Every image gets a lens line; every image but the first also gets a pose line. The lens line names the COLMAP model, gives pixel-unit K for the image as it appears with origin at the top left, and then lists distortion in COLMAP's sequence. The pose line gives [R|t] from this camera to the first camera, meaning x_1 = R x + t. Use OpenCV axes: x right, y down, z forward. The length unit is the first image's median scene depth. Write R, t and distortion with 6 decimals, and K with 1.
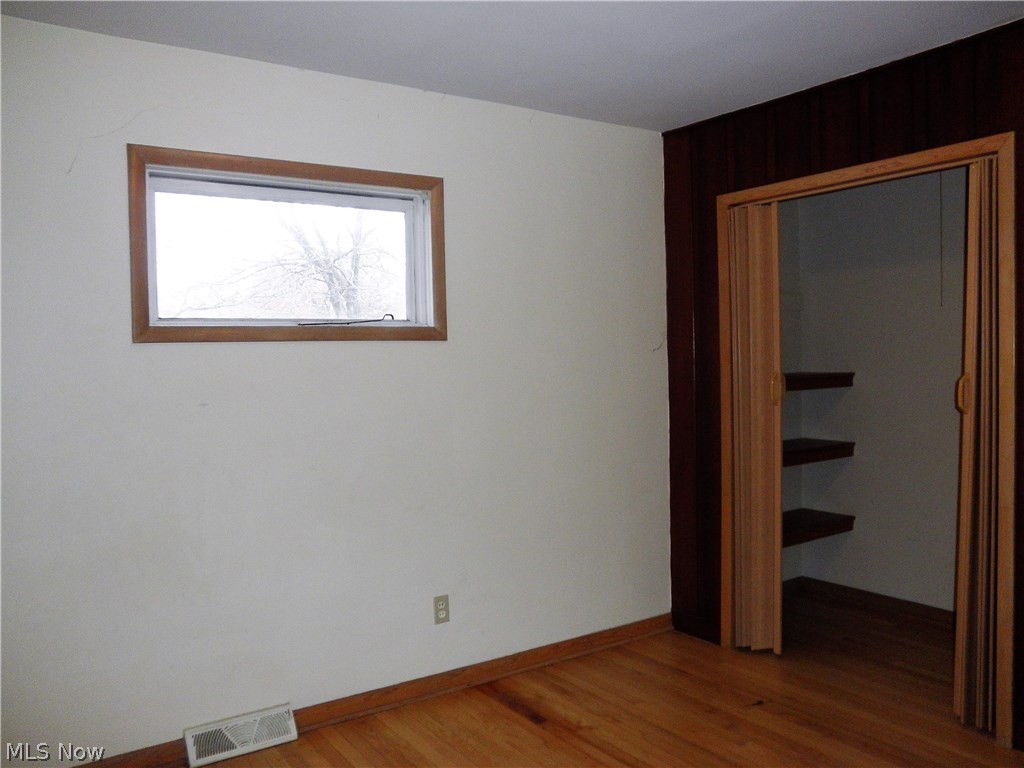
lens RADIAL K [[866.2, 0, 518.5], [0, 866.2, 373.6], [0, 0, 1]] dist [-0.113235, 0.078594]
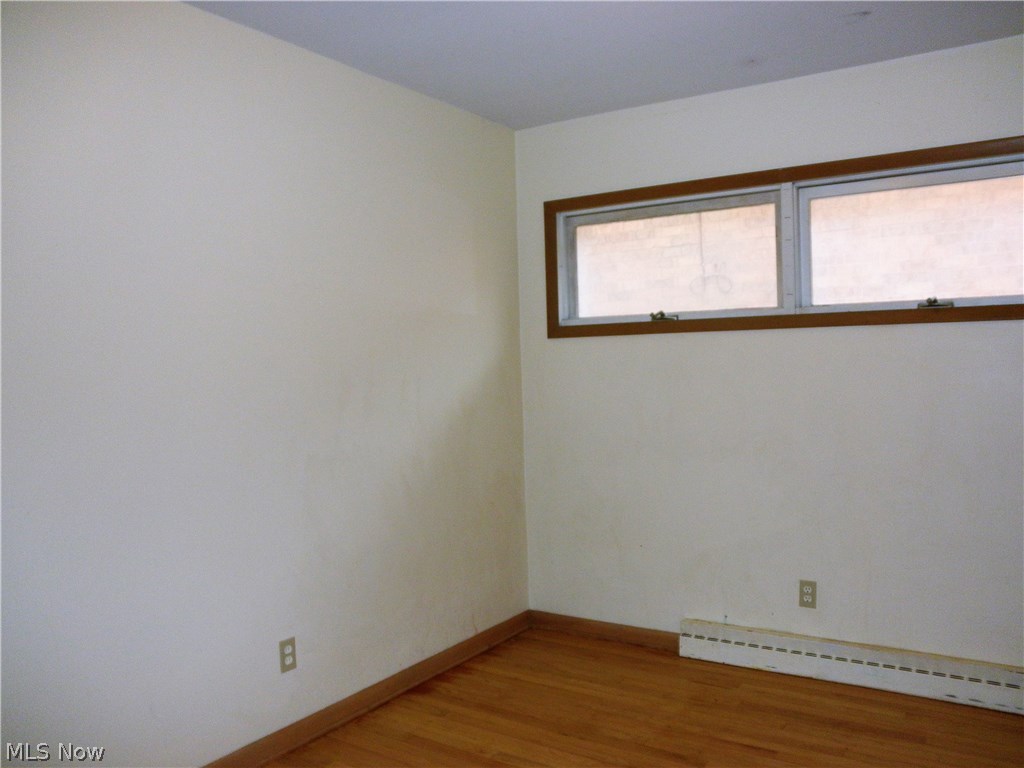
lens RADIAL K [[866.2, 0, 518.5], [0, 866.2, 373.6], [0, 0, 1]] dist [-0.113235, 0.078594]
pose [[0.290052, 0.037890, -0.956260, 0.805827], [-0.005709, 0.999267, 0.037863, -0.021498], [0.956994, -0.005523, 0.290056, 0.410207]]
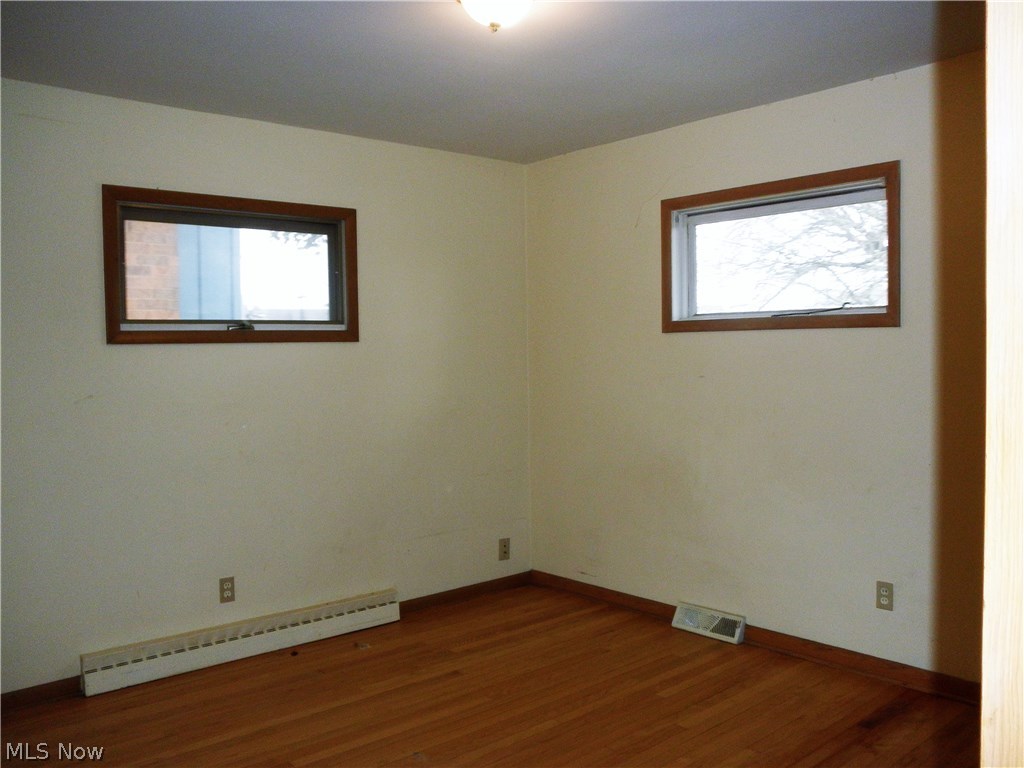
lens RADIAL K [[866.2, 0, 518.5], [0, 866.2, 373.6], [0, 0, 1]] dist [-0.113235, 0.078594]
pose [[0.103099, 0.047513, -0.993536, 0.884582], [-0.010015, 0.998857, 0.046728, -0.027168], [0.994621, 0.005133, 0.103457, 0.502478]]
